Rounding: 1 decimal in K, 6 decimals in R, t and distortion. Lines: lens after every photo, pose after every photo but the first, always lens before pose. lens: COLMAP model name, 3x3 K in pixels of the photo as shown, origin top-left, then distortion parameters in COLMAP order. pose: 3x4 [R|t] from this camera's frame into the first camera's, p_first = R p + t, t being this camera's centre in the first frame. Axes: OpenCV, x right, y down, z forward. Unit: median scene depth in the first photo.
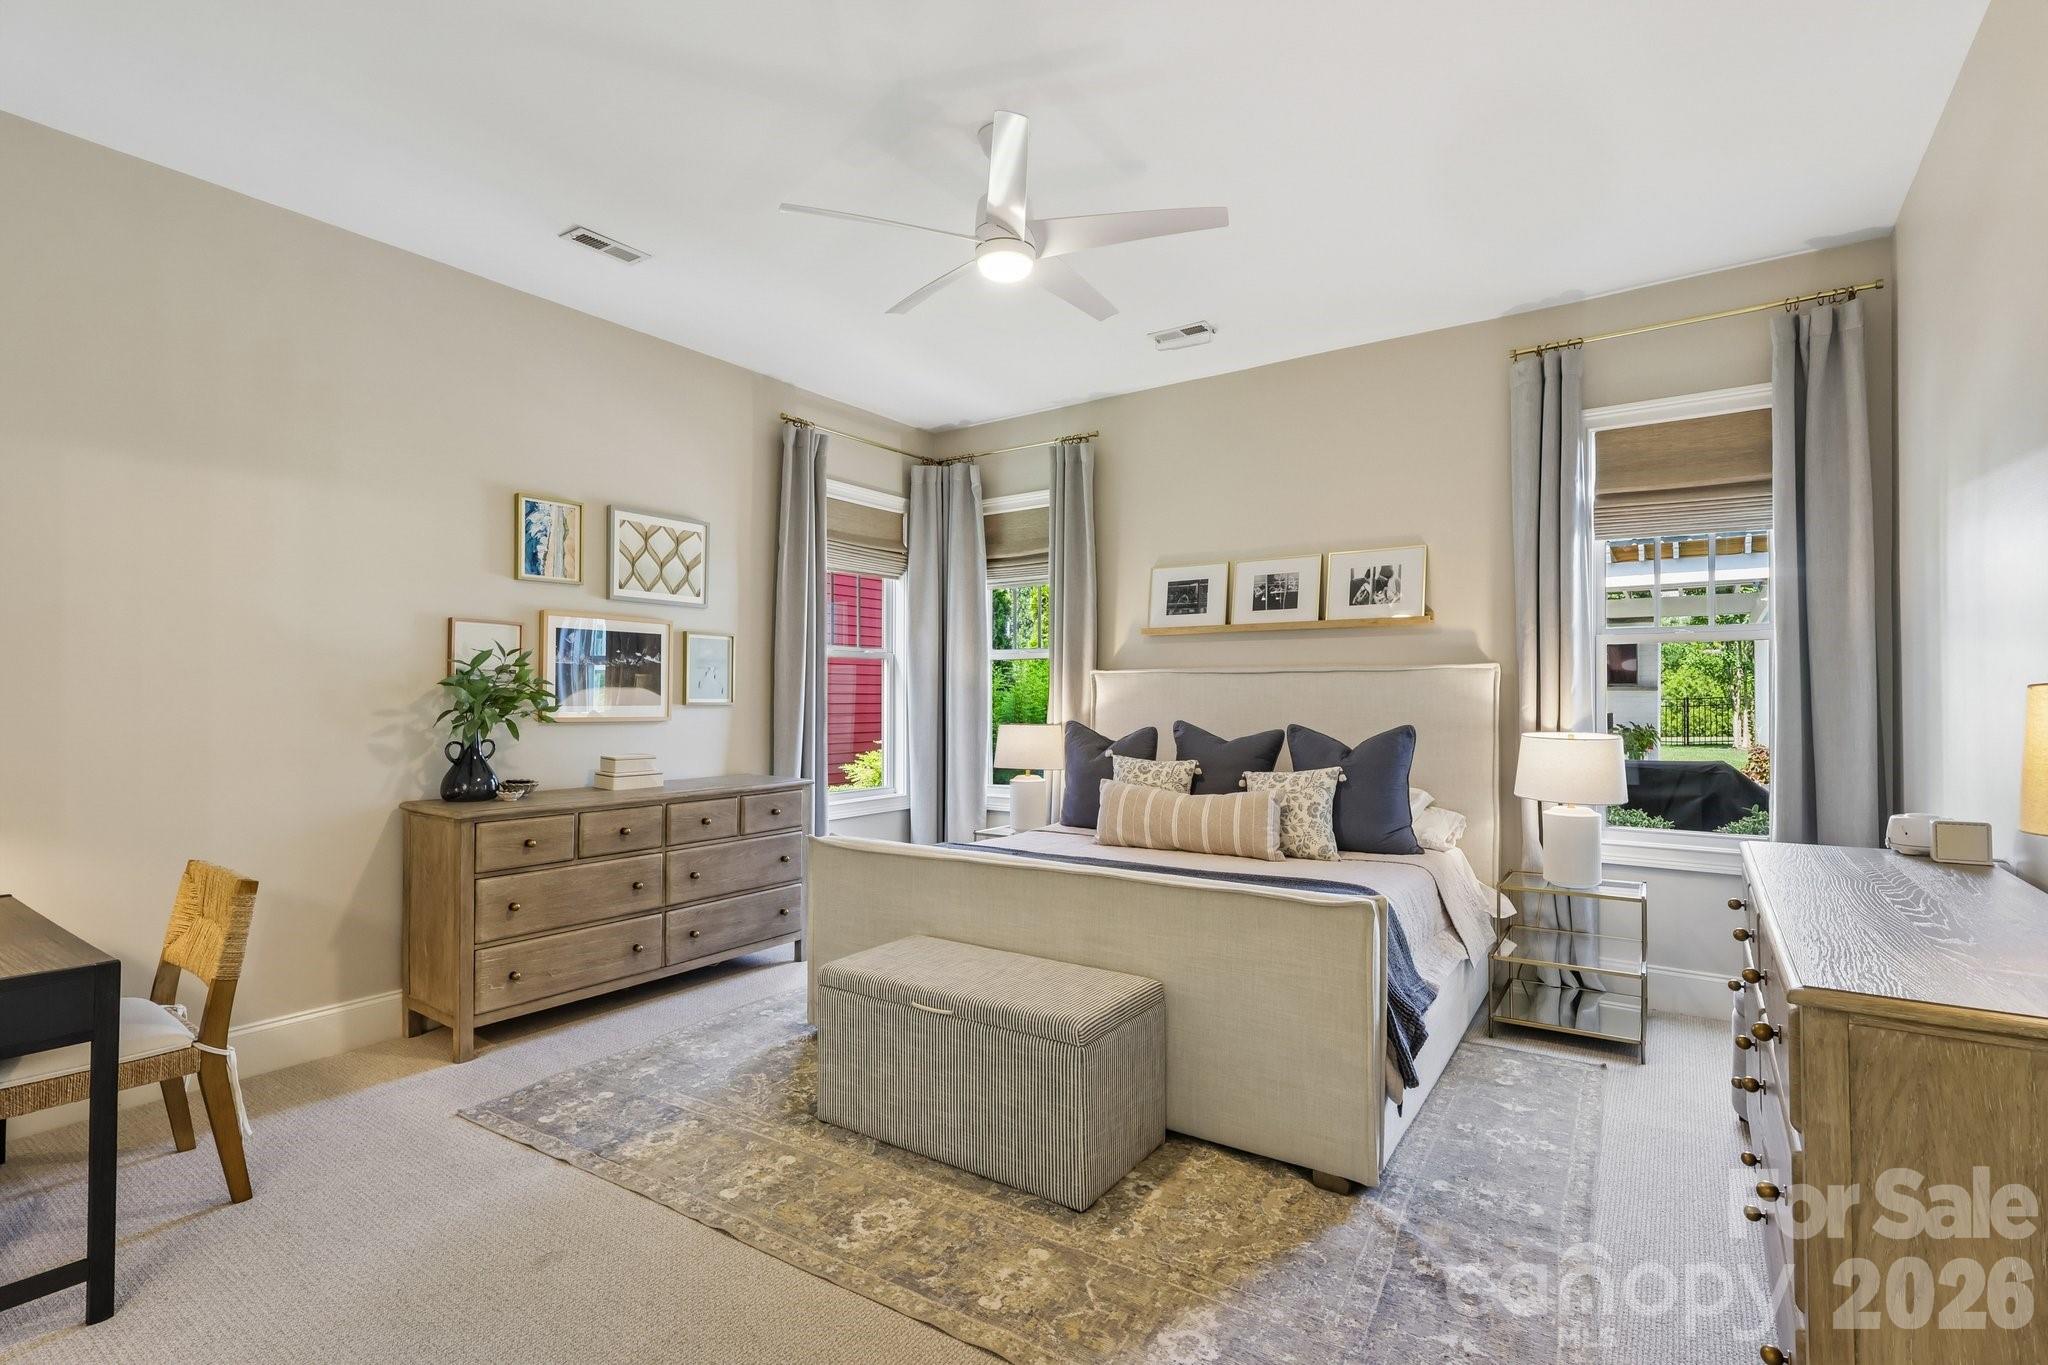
lens RADIAL K [[951.4, 0, 1024.1], [0, 951.4, 684.6], [0, 0, 1]] dist [0.002605, 0.000510]
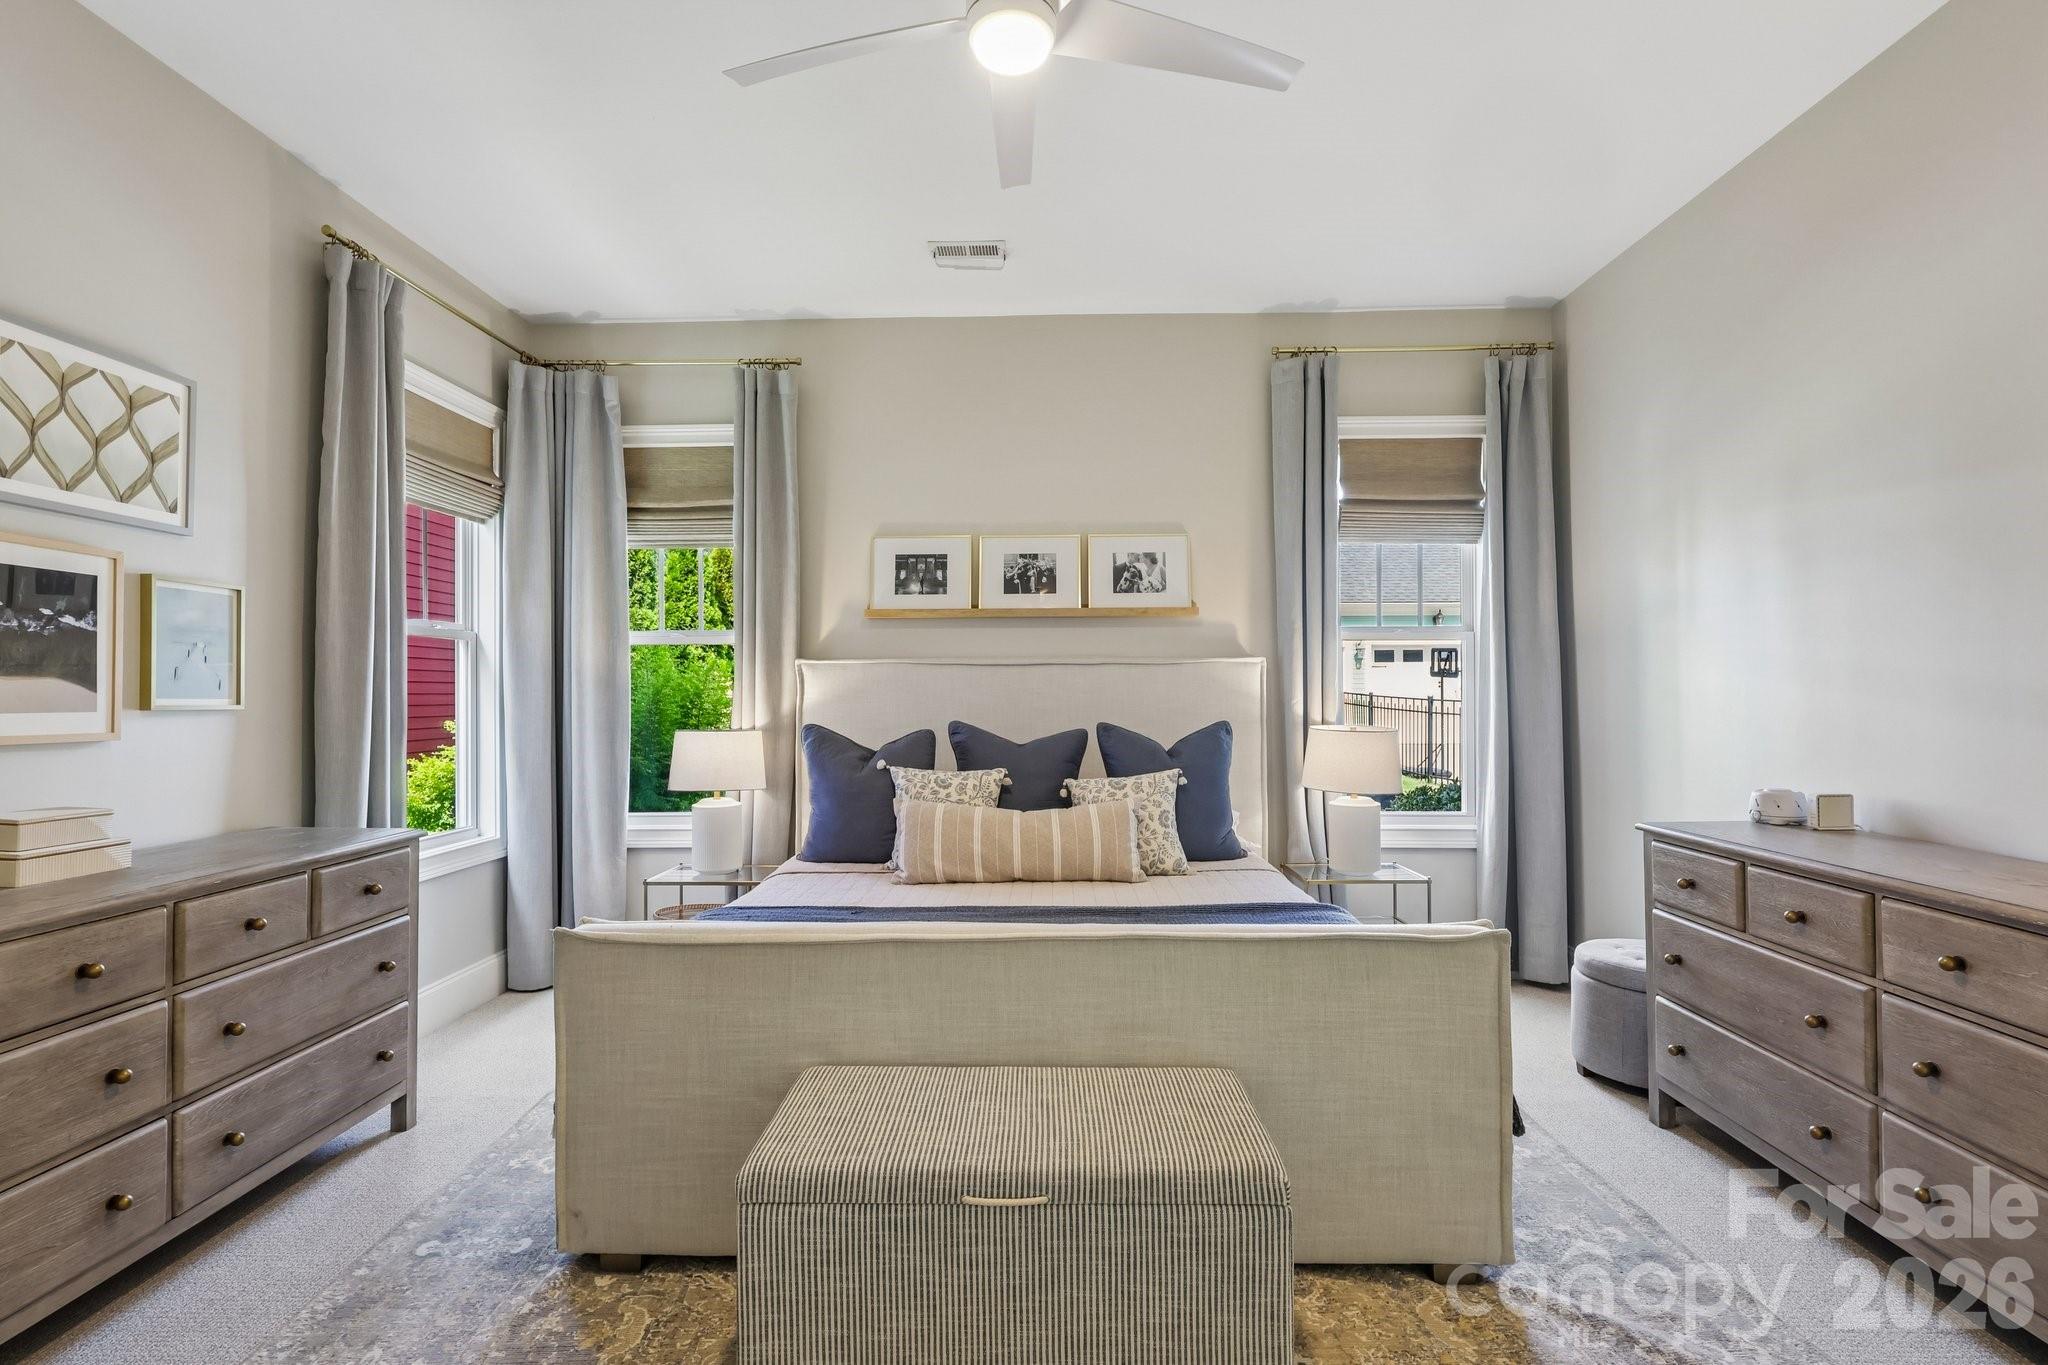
lens RADIAL K [[951.4, 0, 1023.7], [0, 951.4, 686.3], [0, 0, 1]] dist [0.002605, 0.000510]
pose [[0.835484, 0.000503, 0.549515, -0.248569], [-0.002191, 0.999995, 0.002416, 0.005797], [-0.549511, -0.003222, 0.835480, 0.285822]]
